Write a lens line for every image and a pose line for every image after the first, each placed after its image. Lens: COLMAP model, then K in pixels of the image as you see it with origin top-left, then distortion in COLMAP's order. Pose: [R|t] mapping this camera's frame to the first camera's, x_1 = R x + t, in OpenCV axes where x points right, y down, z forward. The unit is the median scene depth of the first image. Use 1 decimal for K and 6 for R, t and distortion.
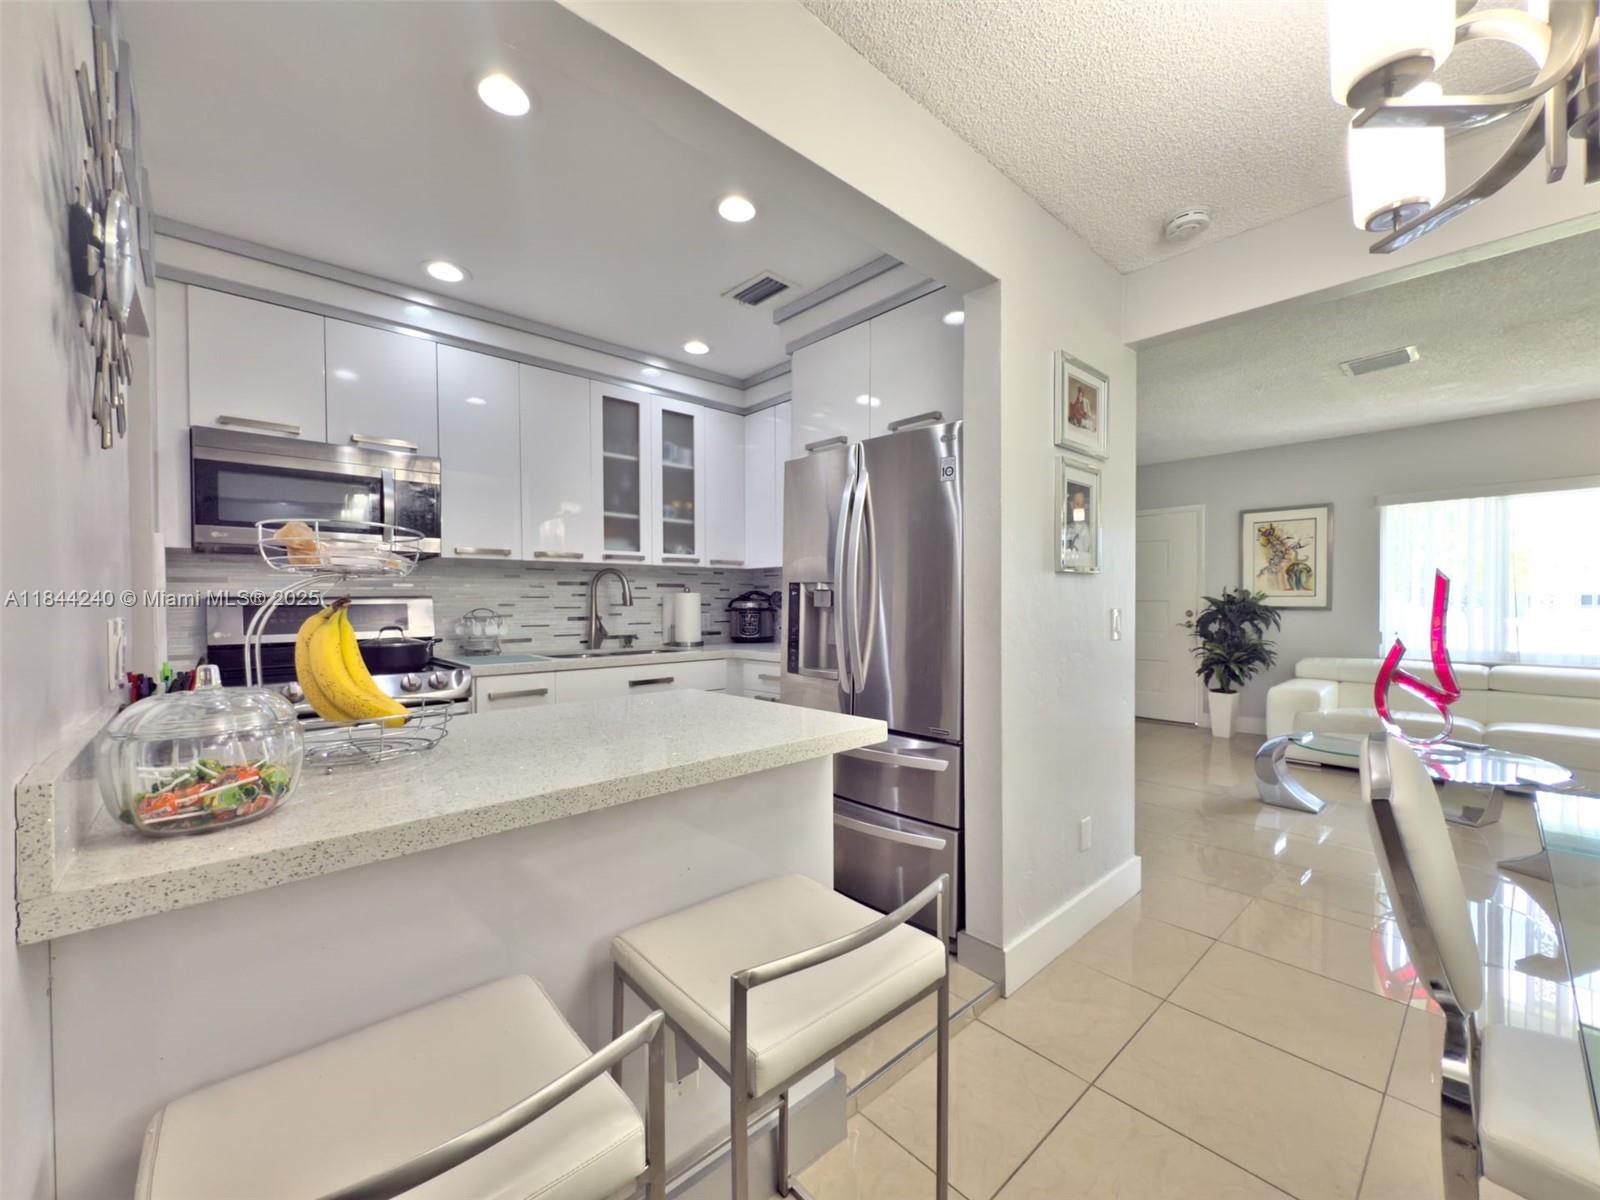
lens RADIAL K [[648.2, 0, 802.5], [0, 648.2, 608.7], [0, 0, 1]] dist [-0.000060, 0.000068]
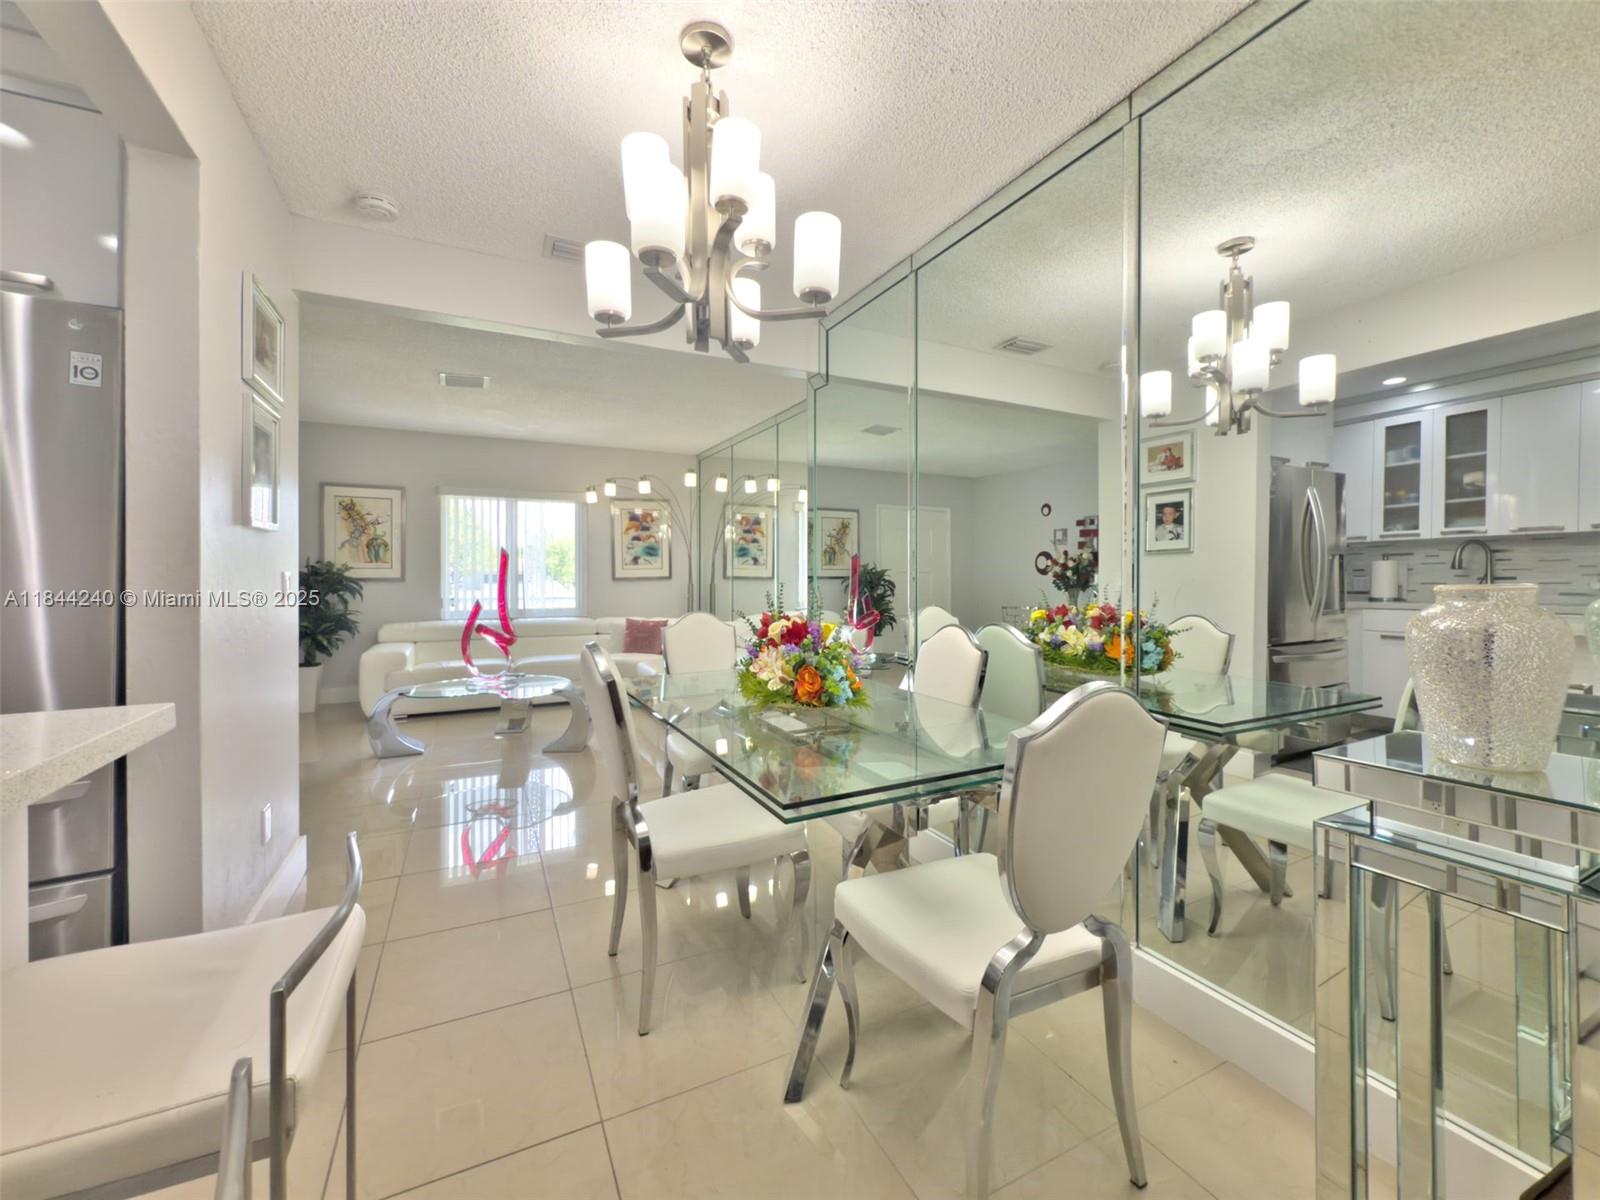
lens RADIAL K [[651.7, 0, 801.0], [0, 651.7, 577.6], [0, 0, 1]] dist [0.000526, 0.000023]
pose [[0.266929, 0.000848, 0.963716, -0.153135], [0.013002, 0.999905, -0.004481, 0.015918], [-0.963629, 0.013727, 0.266892, 0.034831]]
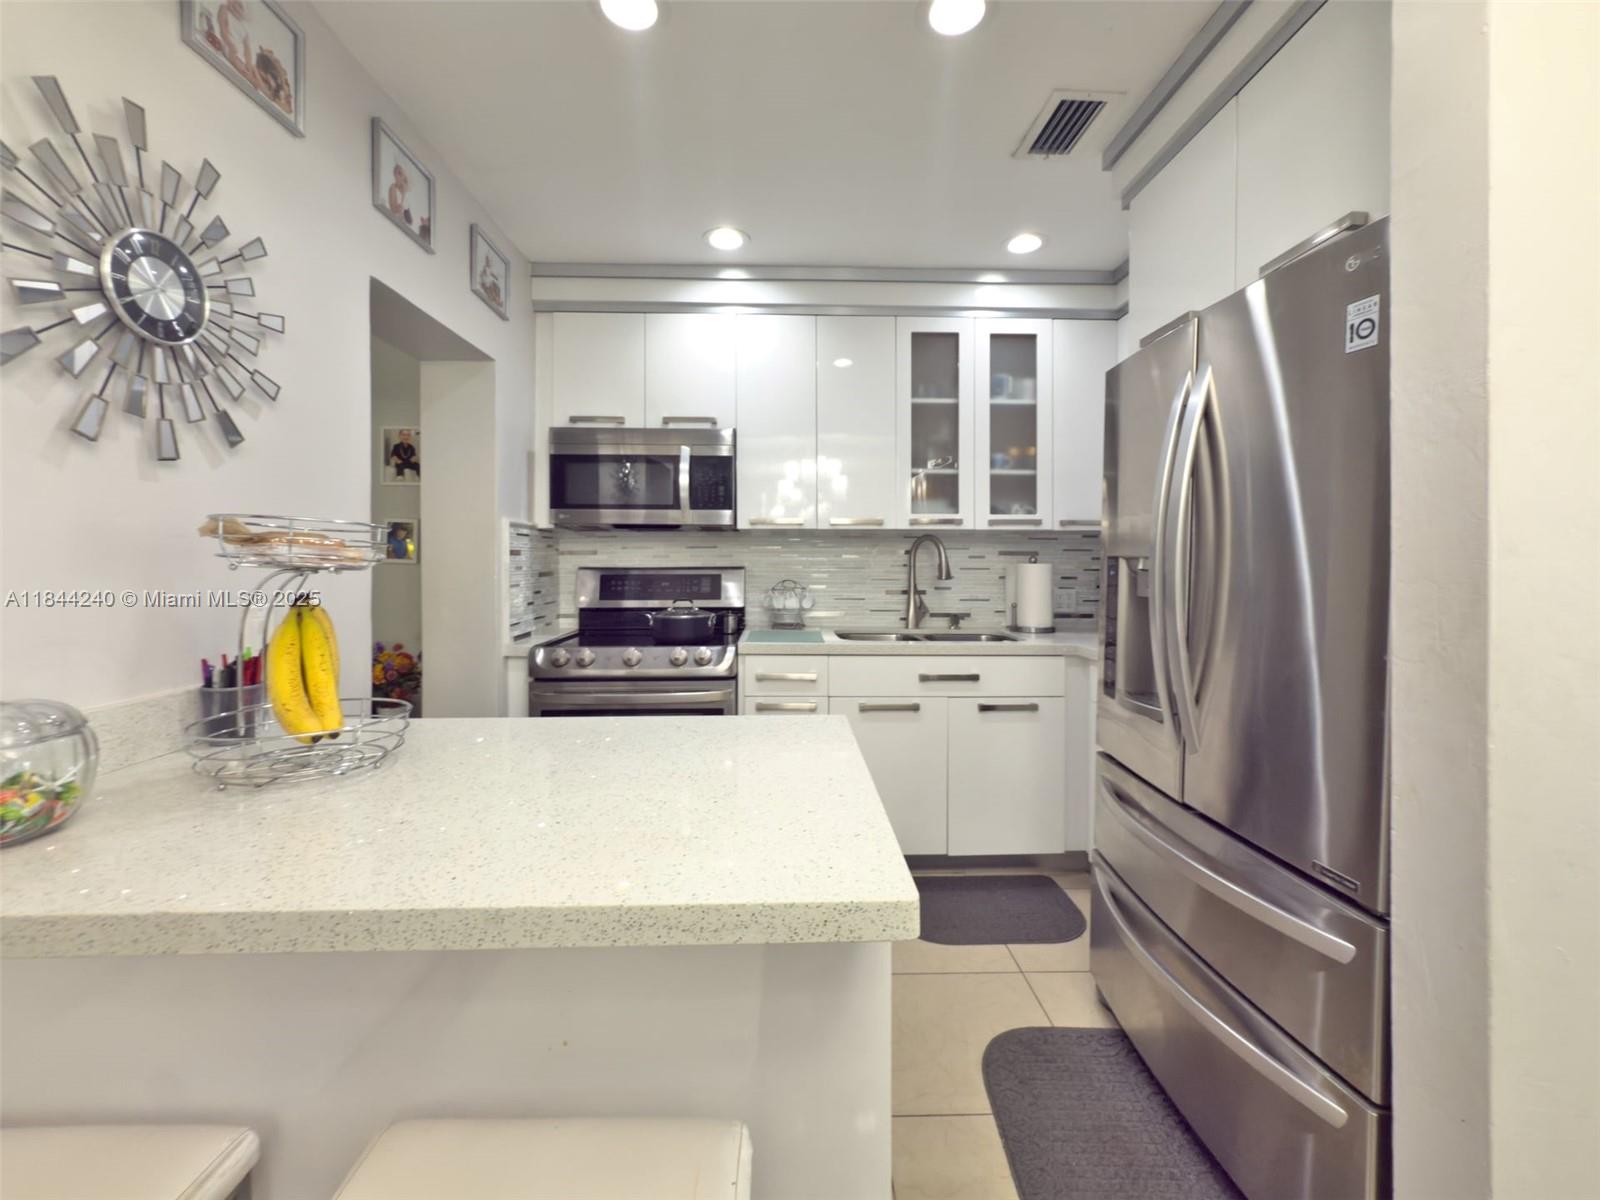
lens RADIAL K [[665.4, 0, 801.4], [0, 665.4, 560.9], [0, 0, 1]] dist [0.000485, 0.000065]
pose [[0.758987, 0.008812, -0.651046, 0.139451], [-0.014502, 0.999889, -0.003372, -0.021750], [0.650944, 0.012001, 0.759031, 0.223698]]
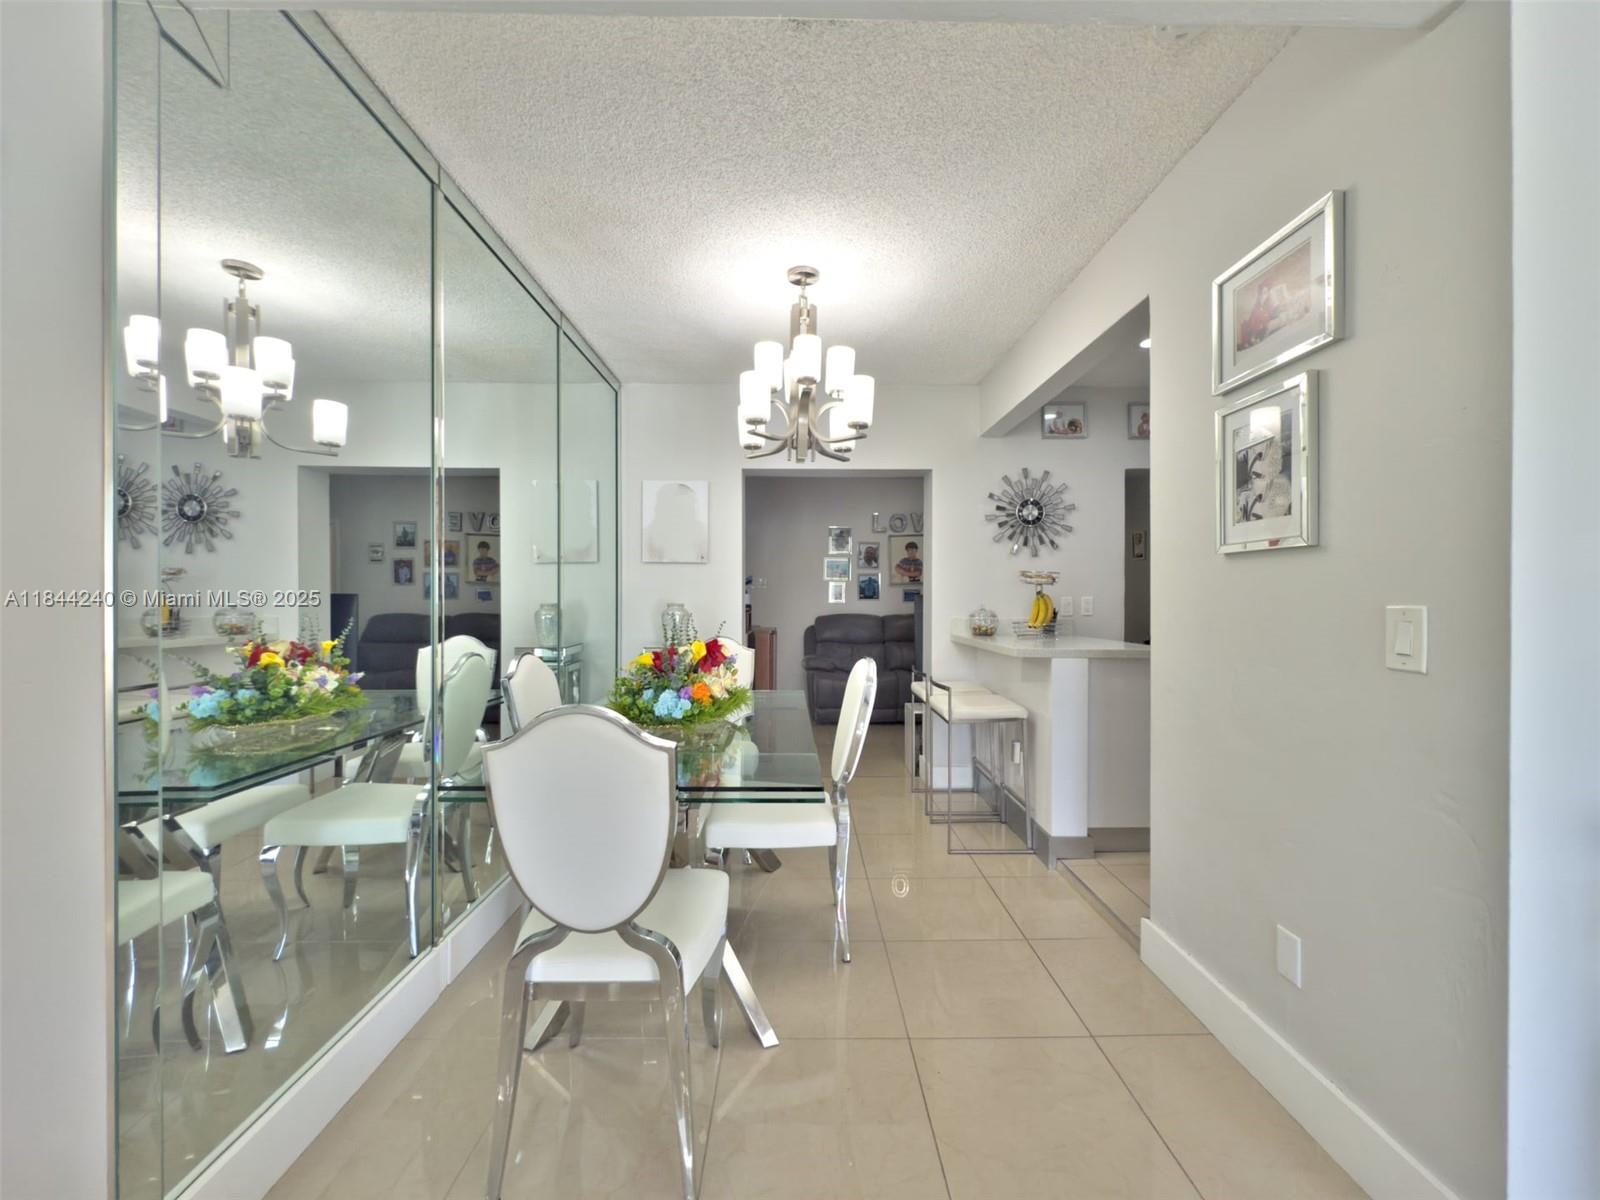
lens RADIAL K [[639.7, 0, 800.0], [0, 639.7, 600.0], [0, 0, 1]] dist [-0.000050, 0.000045]
pose [[-0.665685, 0.006510, -0.746204, 0.818345], [-0.009725, 0.999801, 0.017398, -0.004306], [0.746169, 0.018839, -0.665489, 0.703815]]
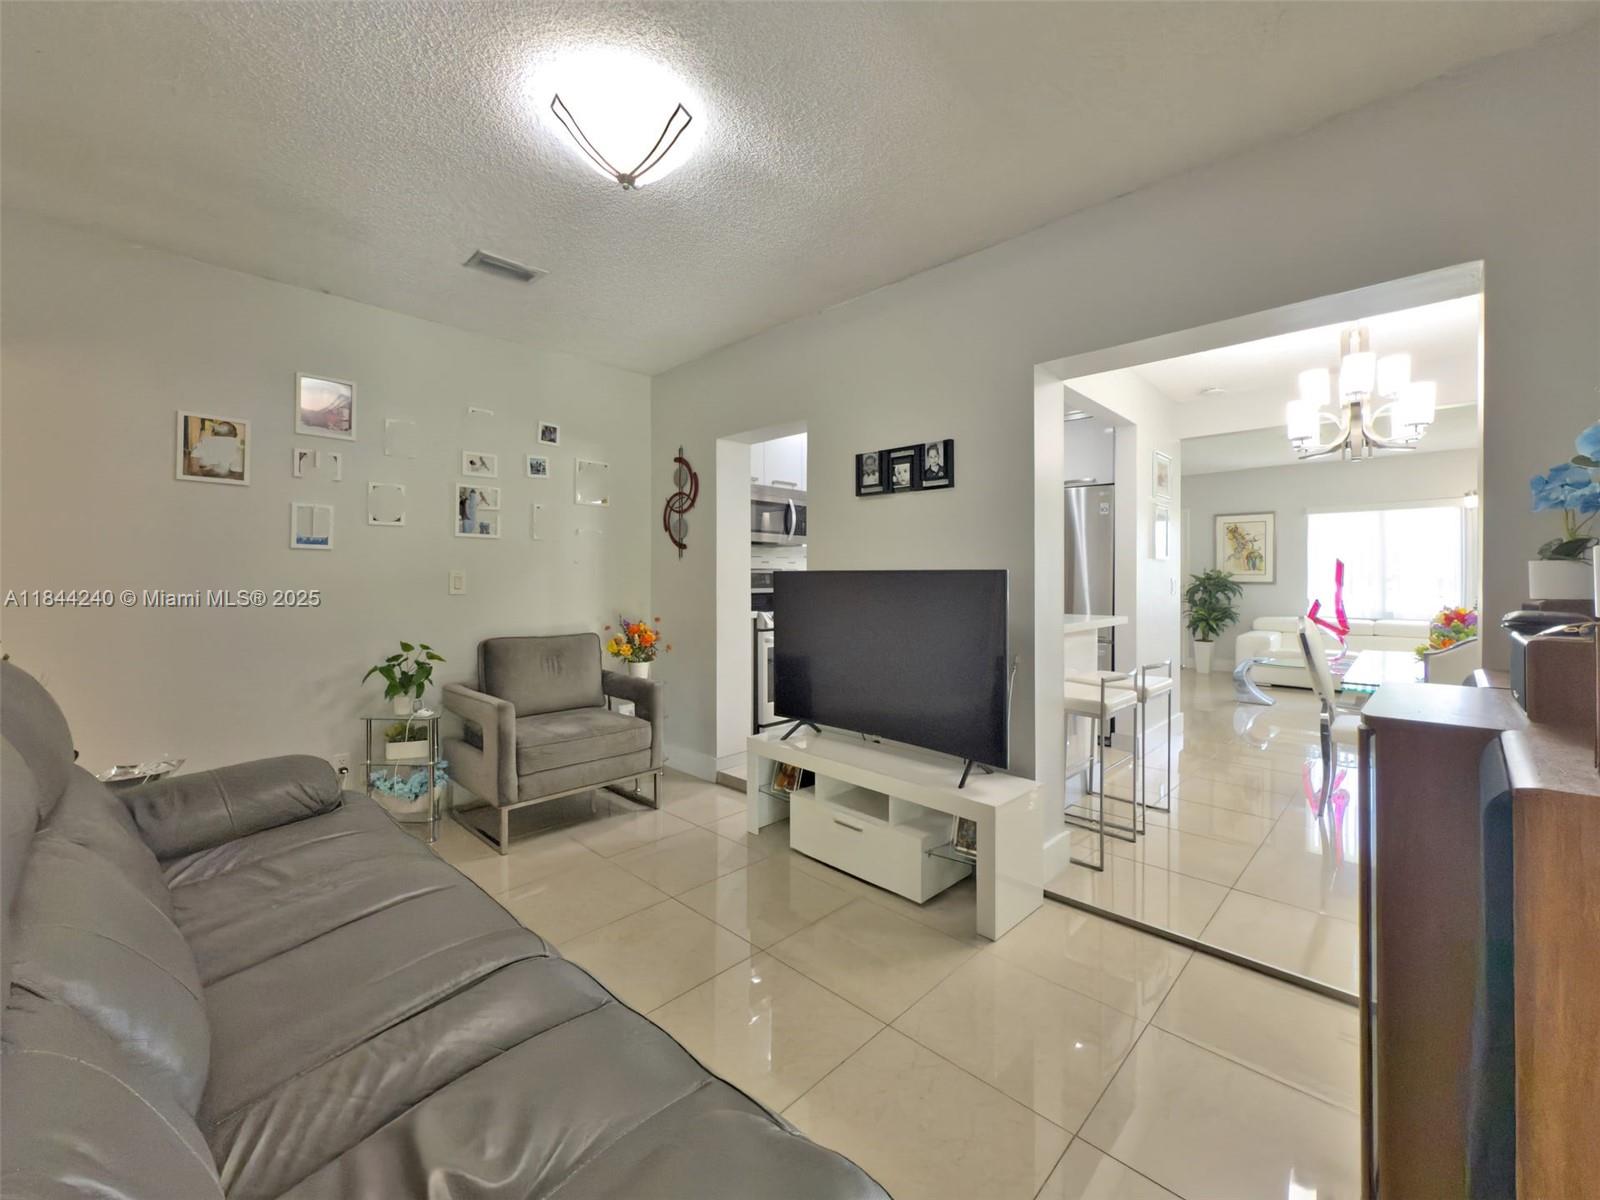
lens RADIAL K [[651.7, 0, 801.0], [0, 651.7, 577.6], [0, 0, 1]] dist [0.000526, 0.000023]
pose [[0.998007, 0.006686, 0.062748, -0.518431], [-0.005678, 0.999852, -0.016225, 0.025630], [-0.062847, 0.015836, 0.997898, -0.599530]]
